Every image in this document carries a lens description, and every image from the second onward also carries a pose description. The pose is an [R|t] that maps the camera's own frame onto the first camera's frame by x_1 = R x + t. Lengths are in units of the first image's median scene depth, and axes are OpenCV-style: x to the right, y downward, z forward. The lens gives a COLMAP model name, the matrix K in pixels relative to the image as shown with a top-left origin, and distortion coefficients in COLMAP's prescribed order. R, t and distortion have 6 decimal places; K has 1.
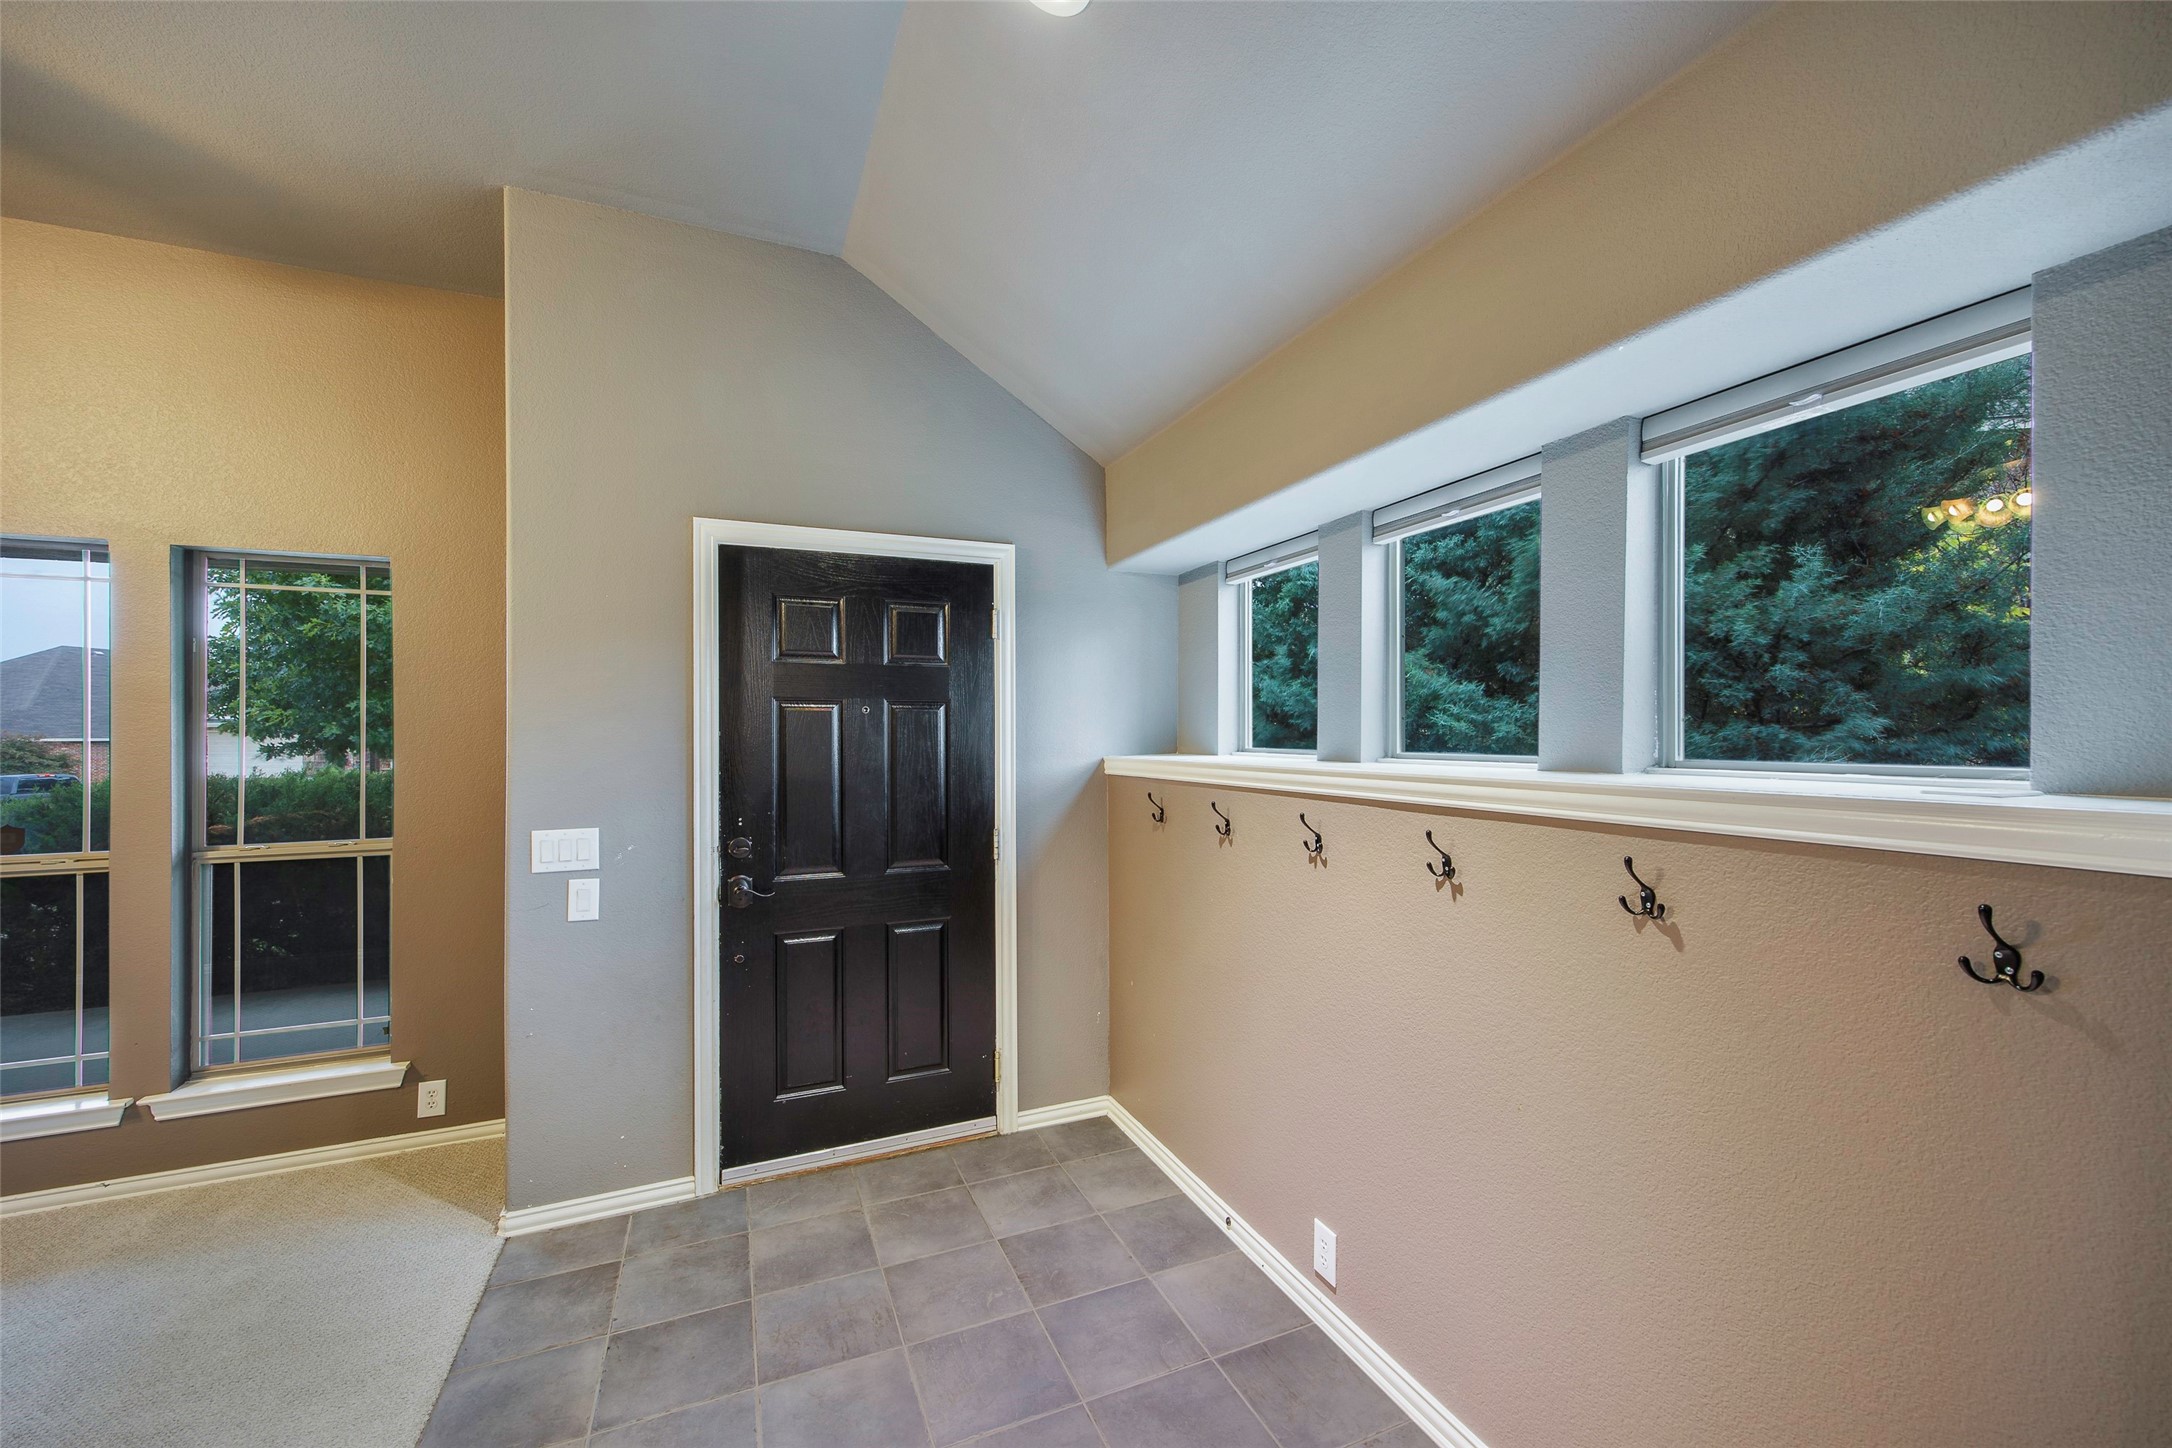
lens RADIAL K [[859.9, 0, 1091.9], [0, 859.9, 726.4], [0, 0, 1]] dist [-0.002555, -0.000216]
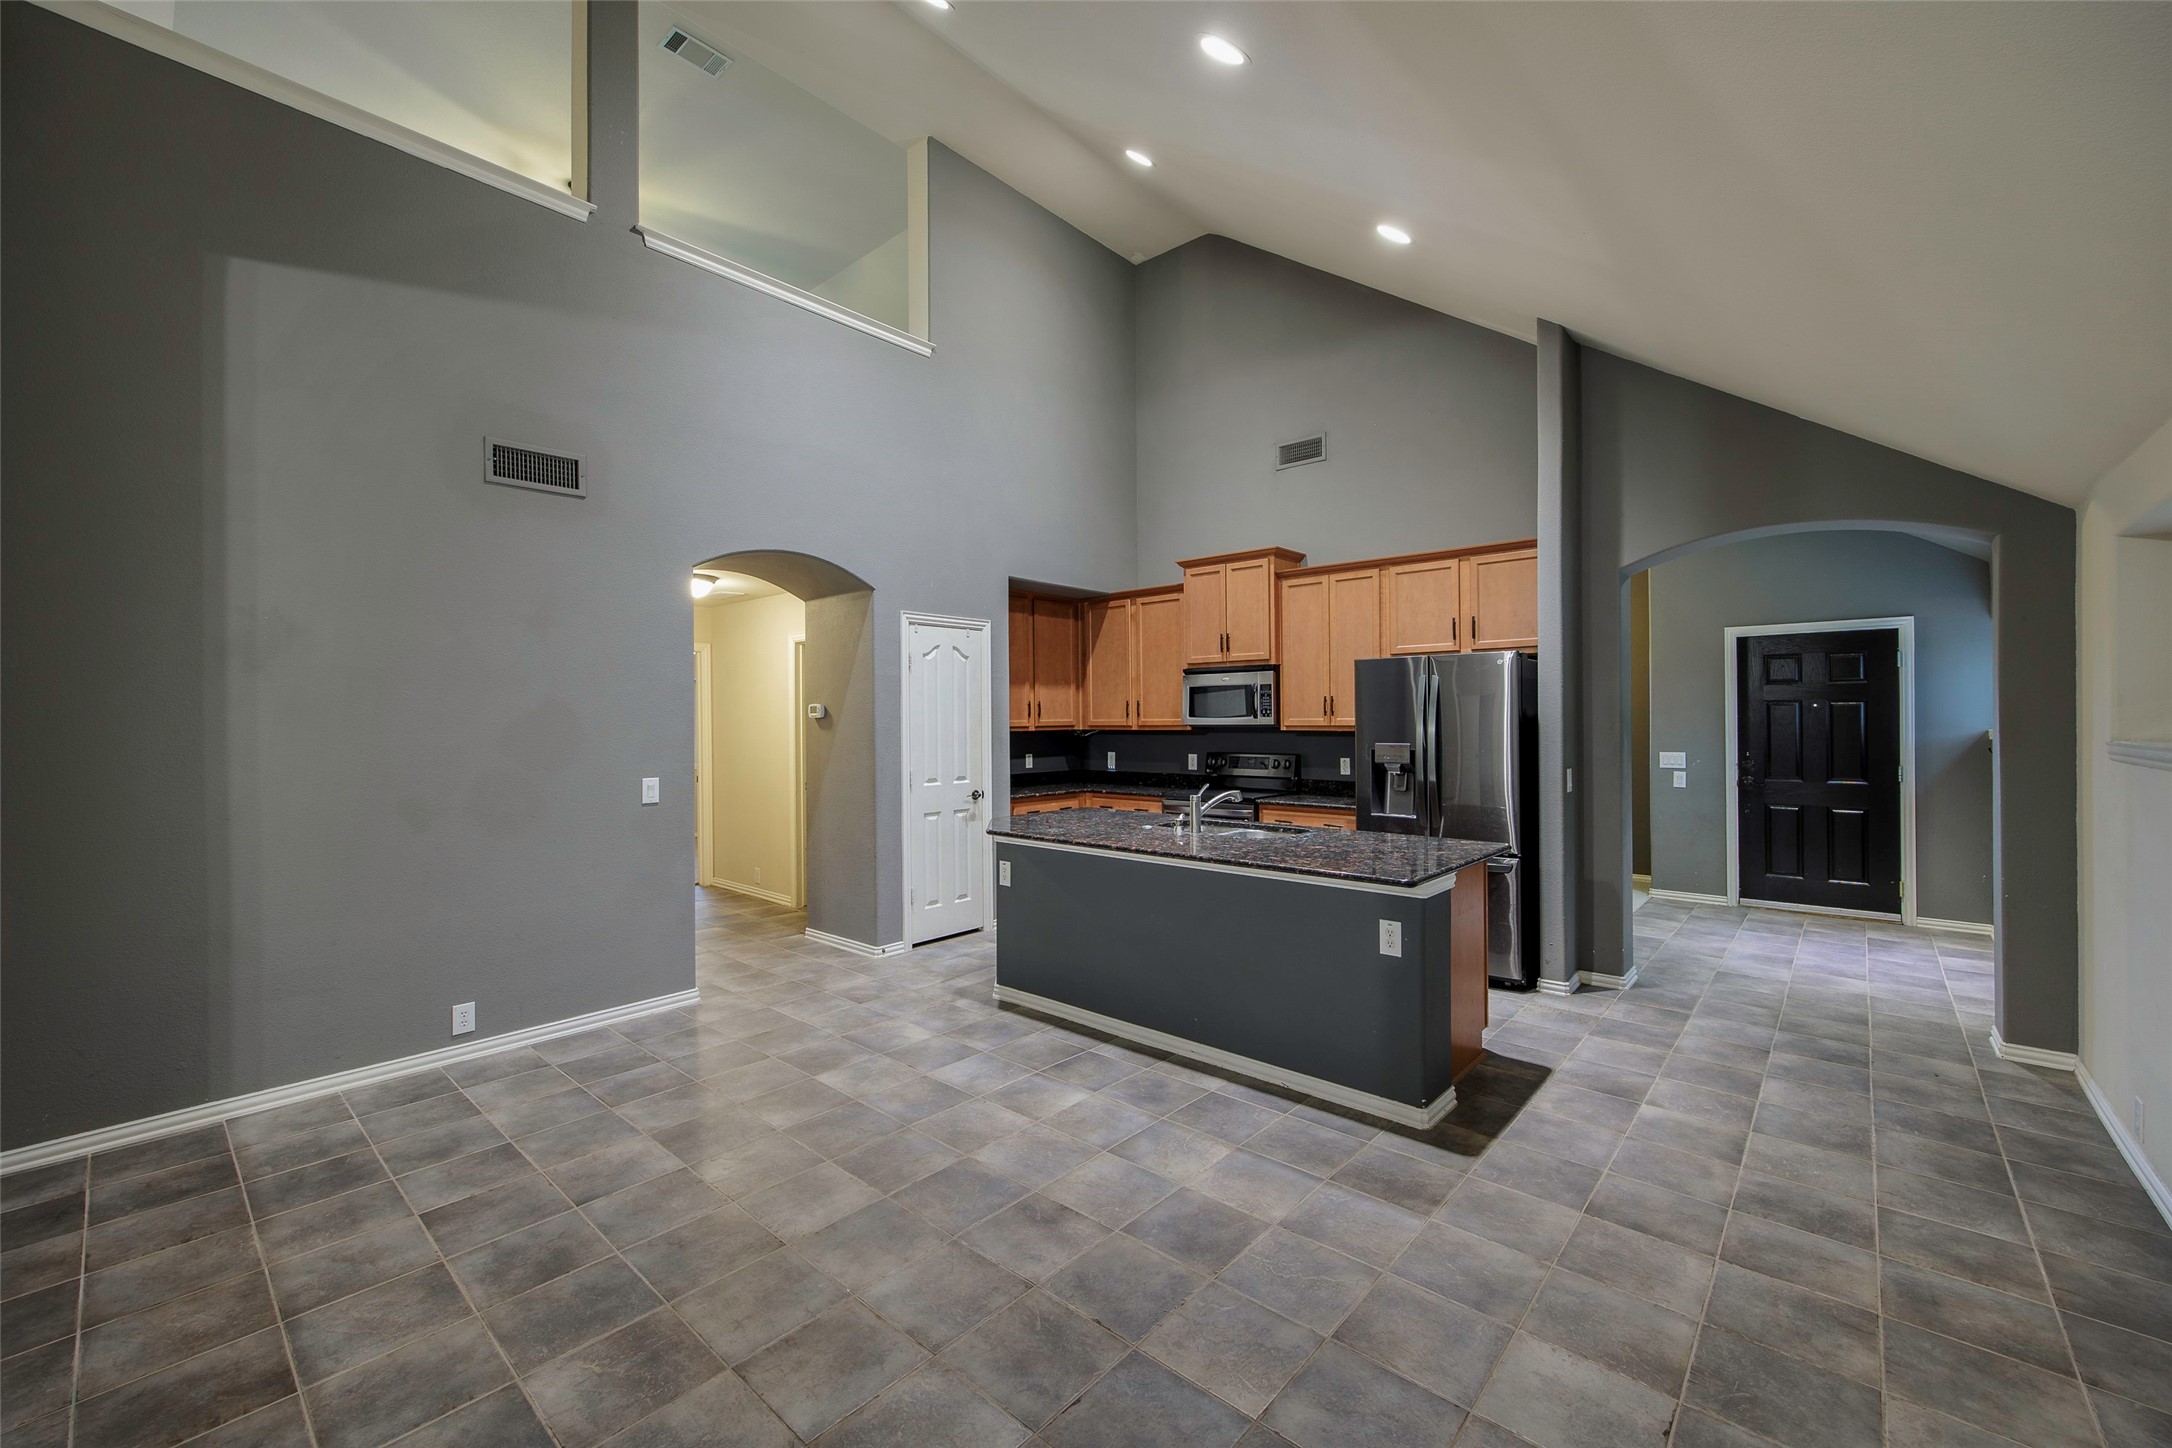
lens RADIAL K [[859.9, 0, 1098.3], [0, 859.9, 718.6], [0, 0, 1]] dist [-0.002555, -0.000216]
pose [[0.418945, 0.002084, -0.908009, 1.010271], [0.009985, 0.999926, 0.006902, -0.021213], [0.907957, -0.011958, 0.418893, -1.648801]]
